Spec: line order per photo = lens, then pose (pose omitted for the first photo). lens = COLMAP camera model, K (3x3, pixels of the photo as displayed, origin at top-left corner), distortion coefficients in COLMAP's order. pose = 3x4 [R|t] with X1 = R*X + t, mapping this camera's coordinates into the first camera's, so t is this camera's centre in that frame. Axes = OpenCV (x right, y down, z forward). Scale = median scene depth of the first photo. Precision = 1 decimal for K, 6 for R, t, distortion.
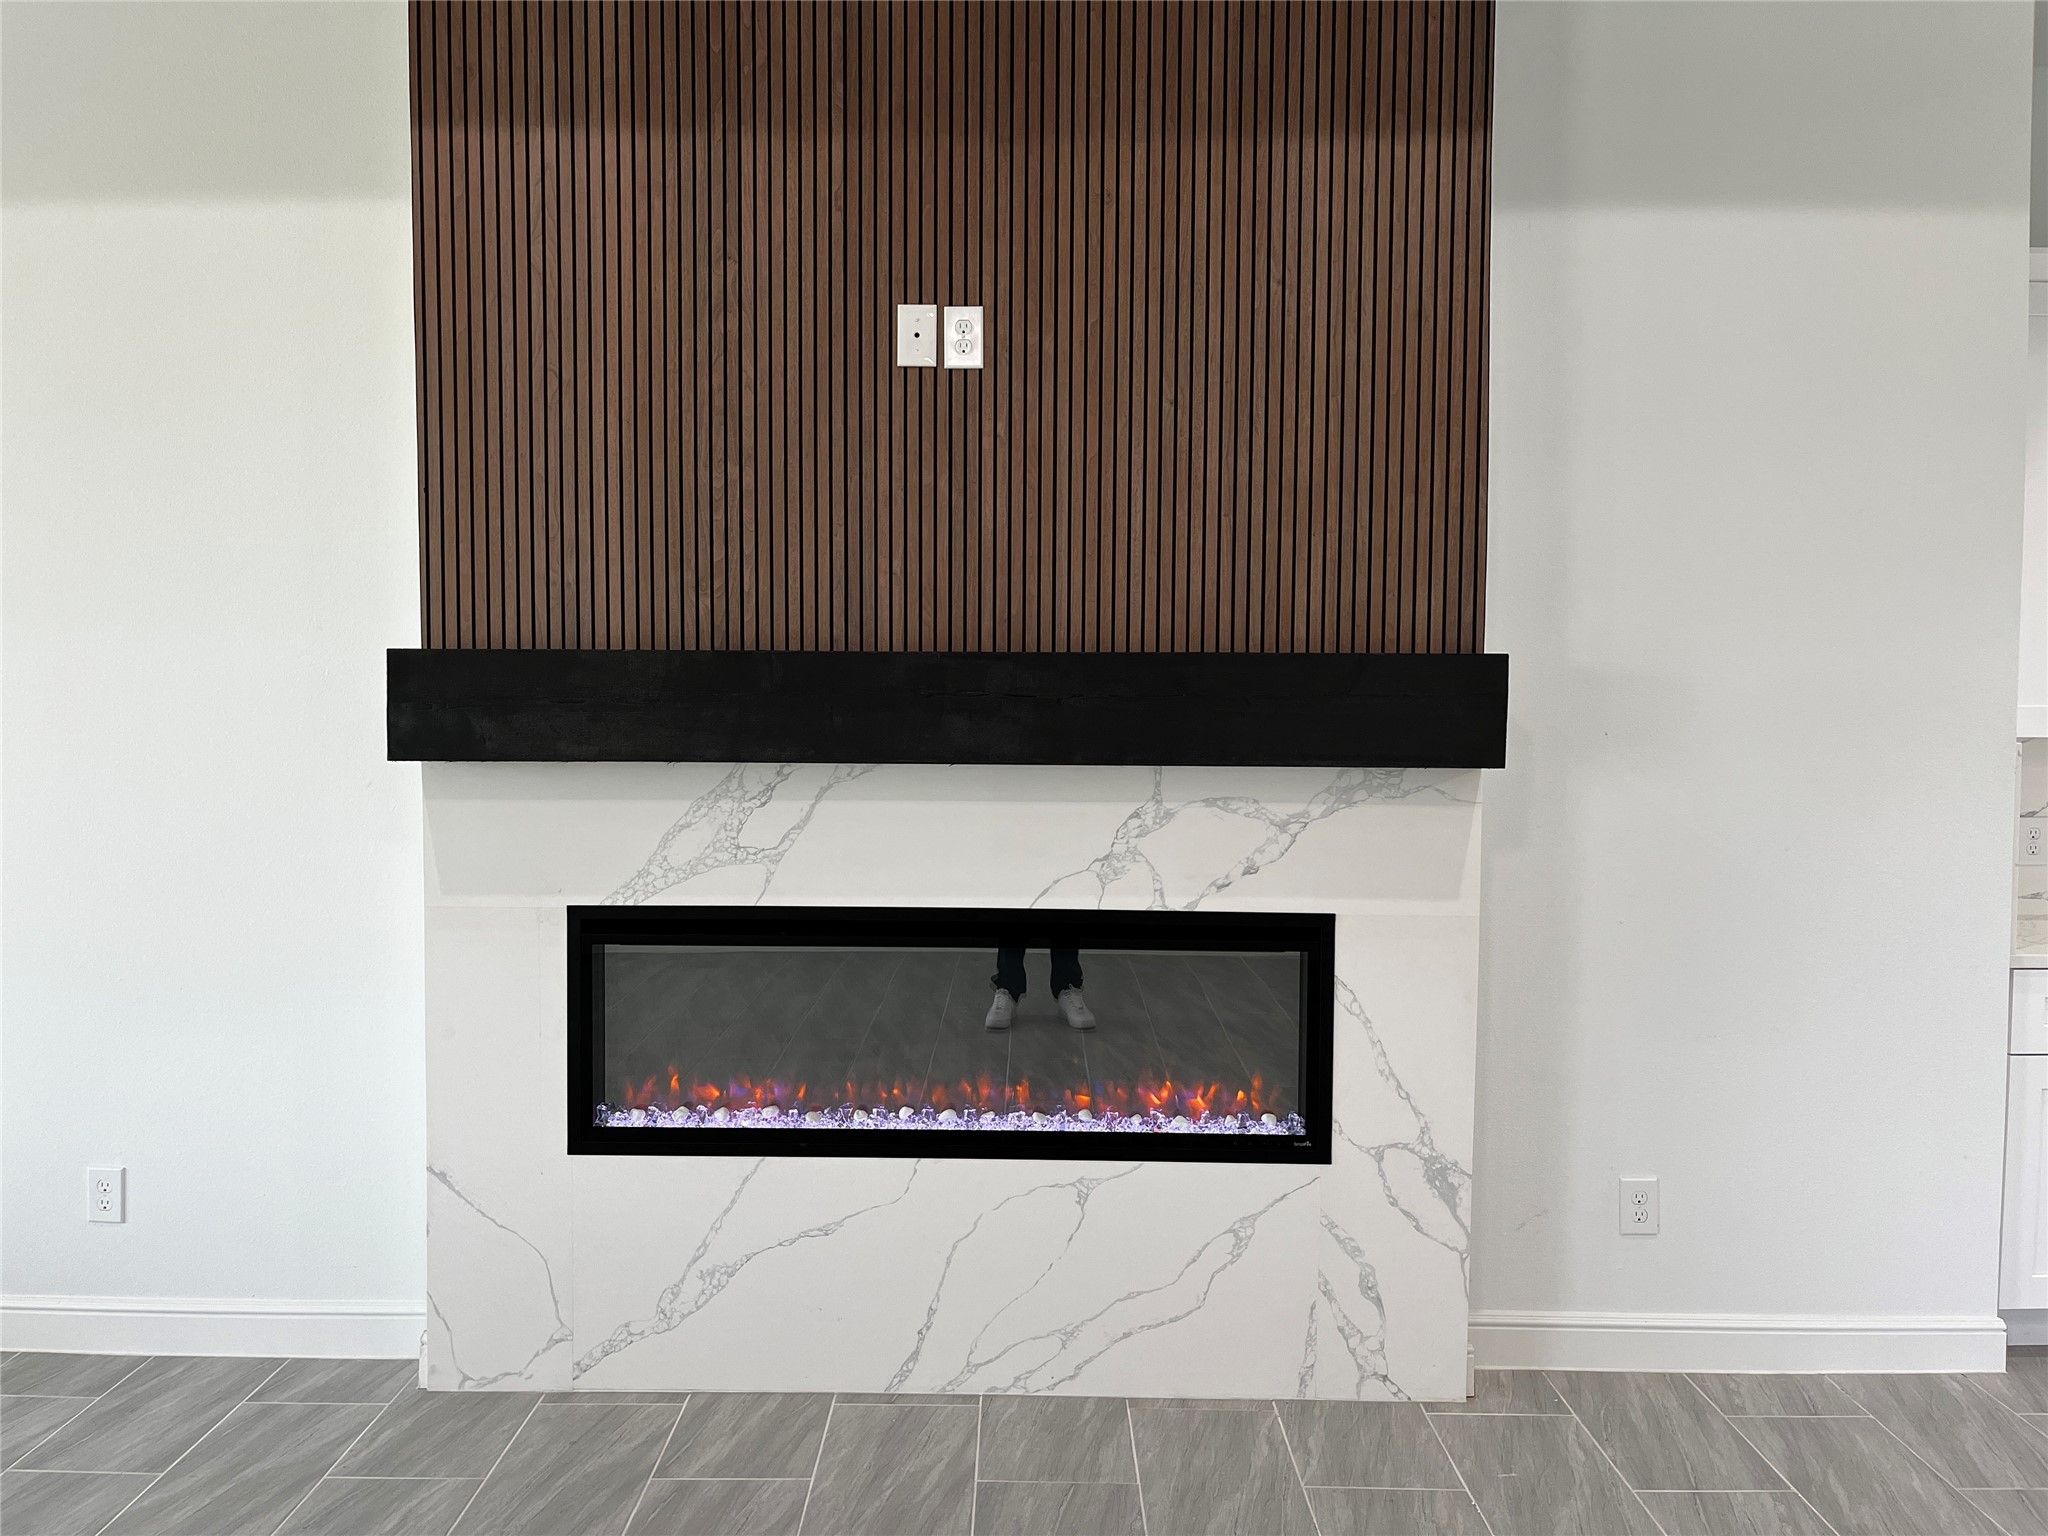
lens RADIAL K [[1567.3, 0, 1014.4], [0, 1567.3, 774.8], [0, 0, 1]] dist [0.072866, -0.105307]
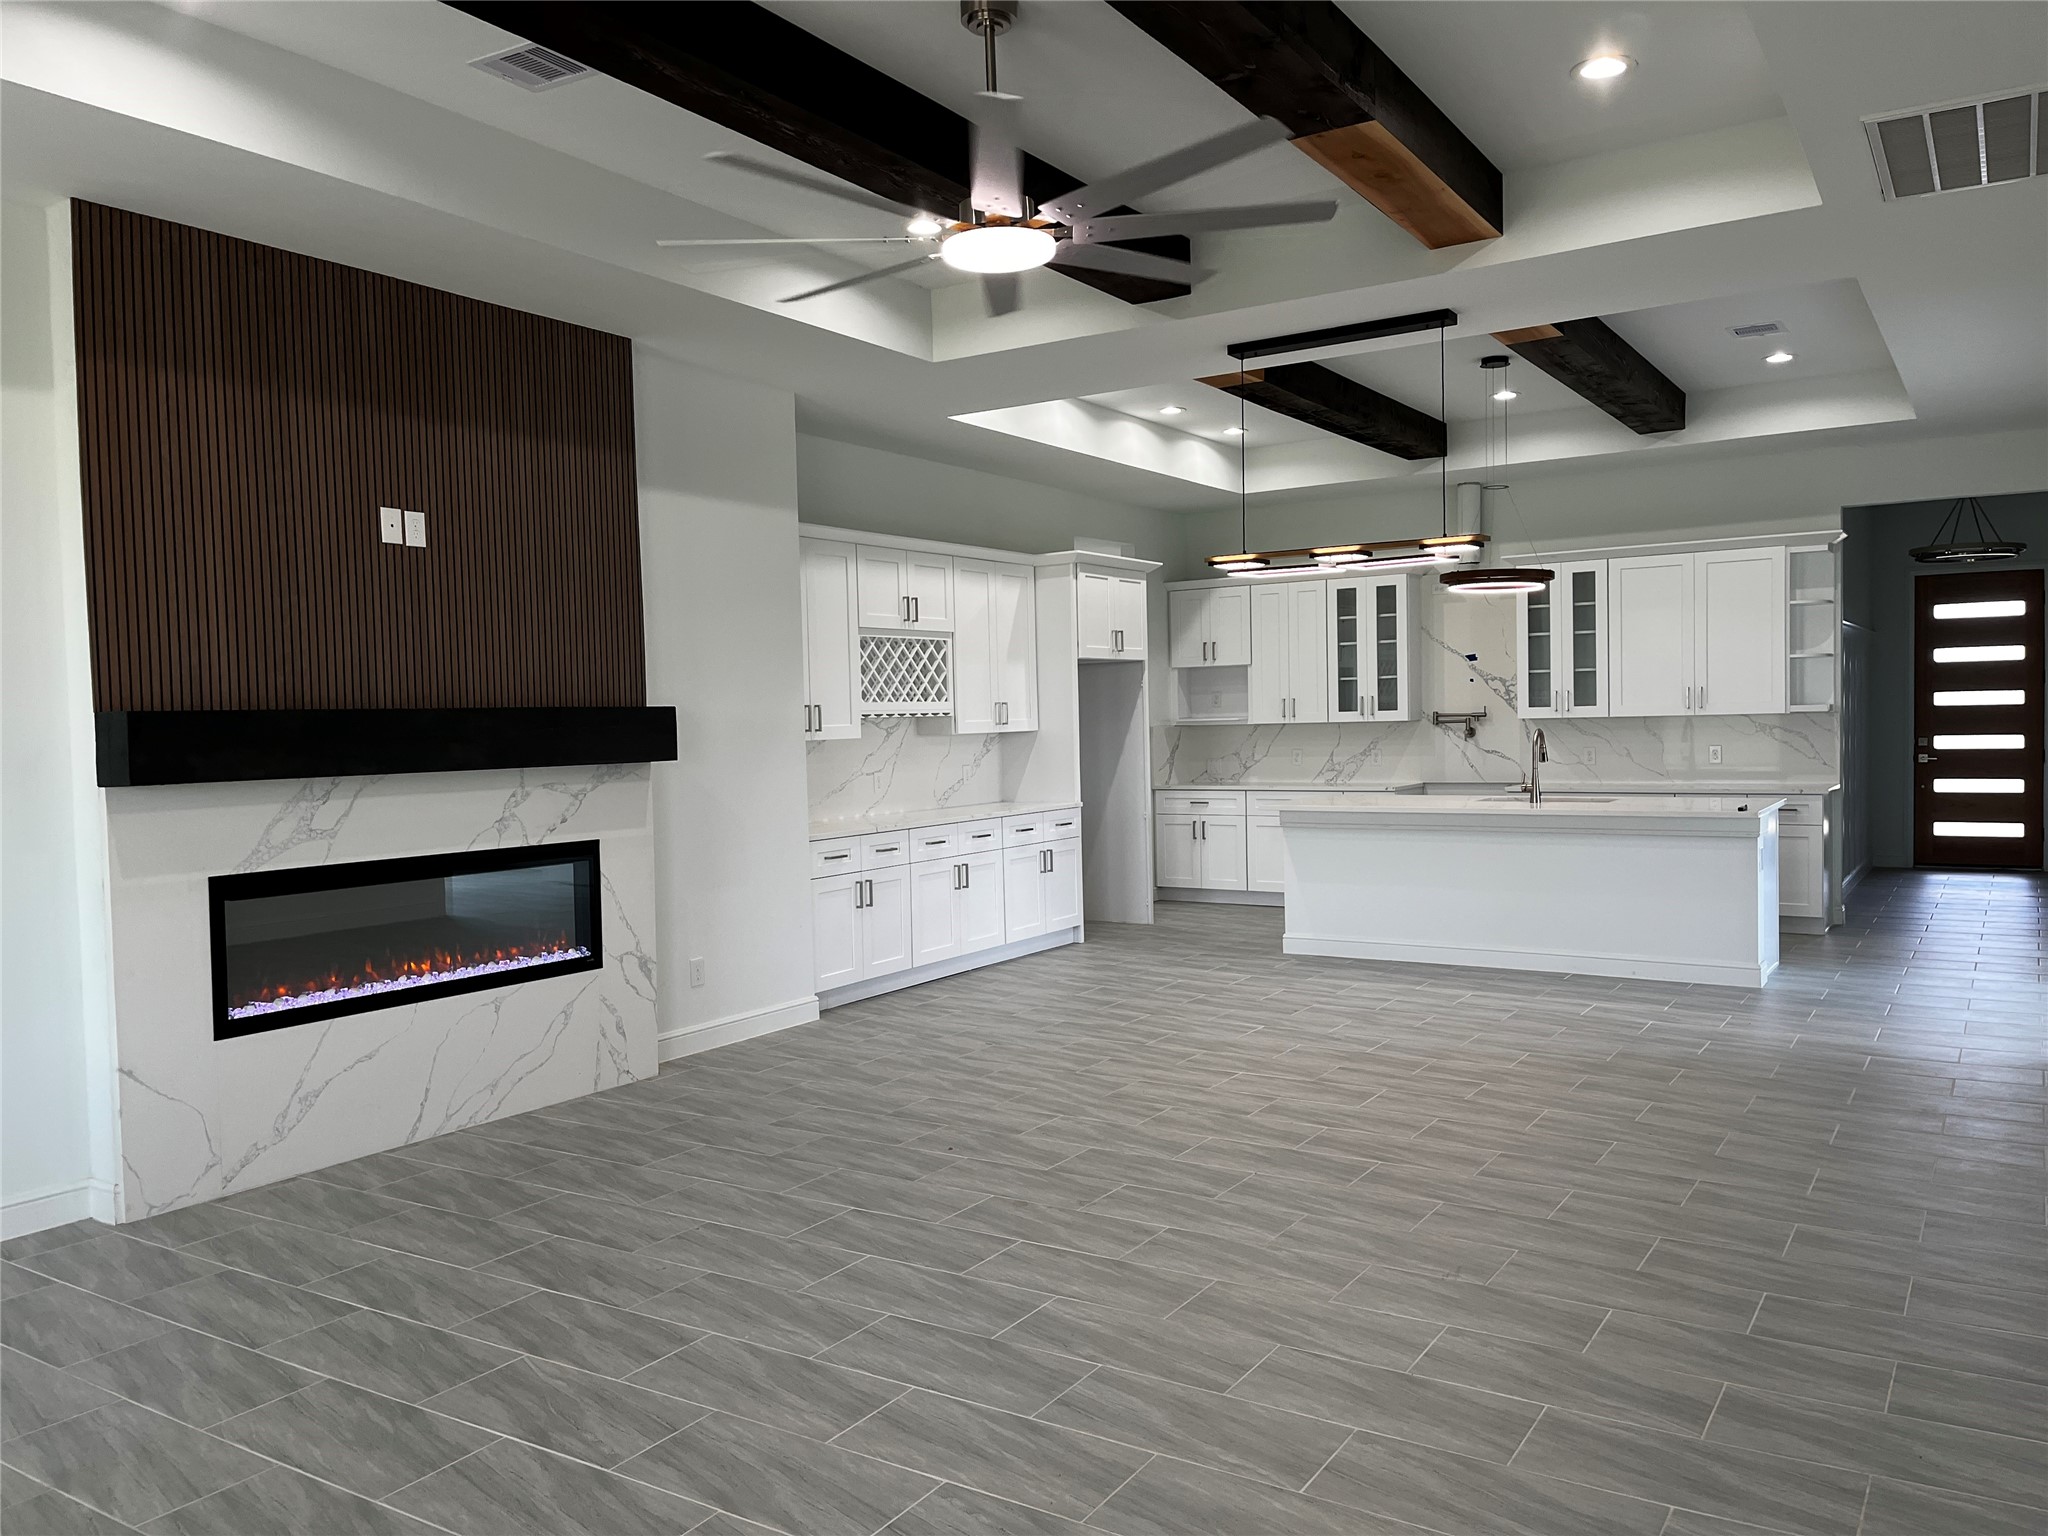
lens RADIAL K [[1536.8, 0, 1030.3], [0, 1536.8, 775.9], [0, 0, 1]] dist [0.073765, -0.113875]
pose [[0.527874, -0.049354, 0.847888, -1.132117], [0.067558, 0.997587, 0.016008, 0.014749], [-0.846632, 0.048831, 0.529934, -0.474617]]
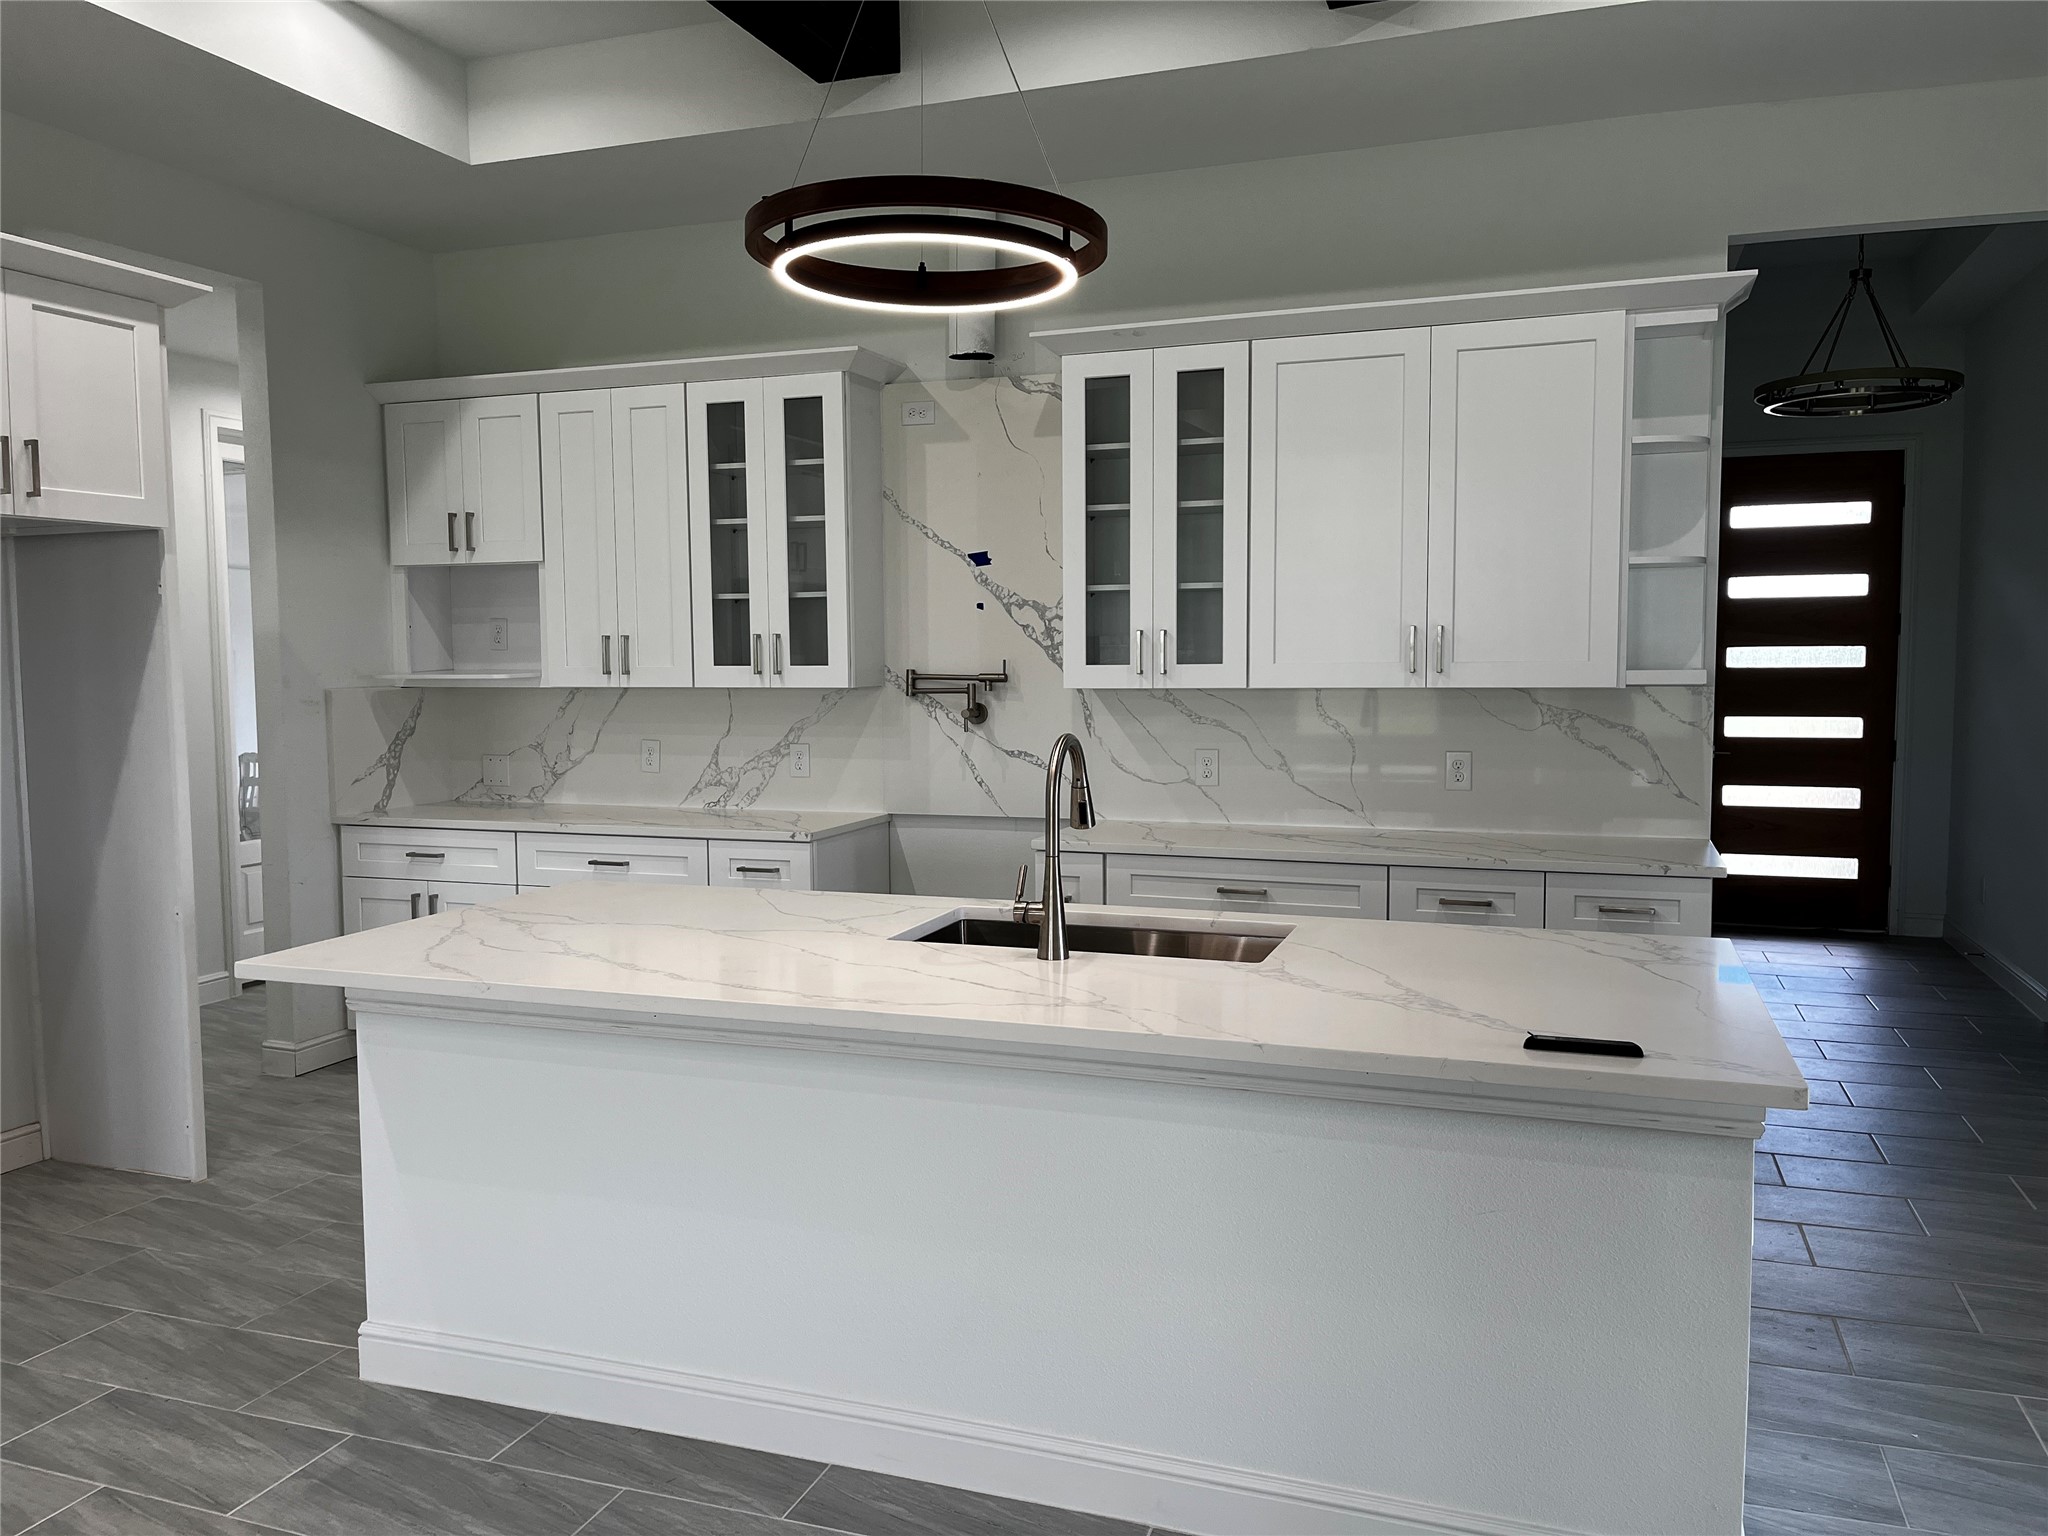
lens RADIAL K [[1539.8, 0, 1017.3], [0, 1539.8, 782.7], [0, 0, 1]] dist [0.085796, -0.115668]
pose [[0.326294, -0.085536, 0.941390, 0.750945], [0.054982, 0.995929, 0.071435, -0.002762], [-0.943668, 0.028451, 0.329669, -0.072788]]
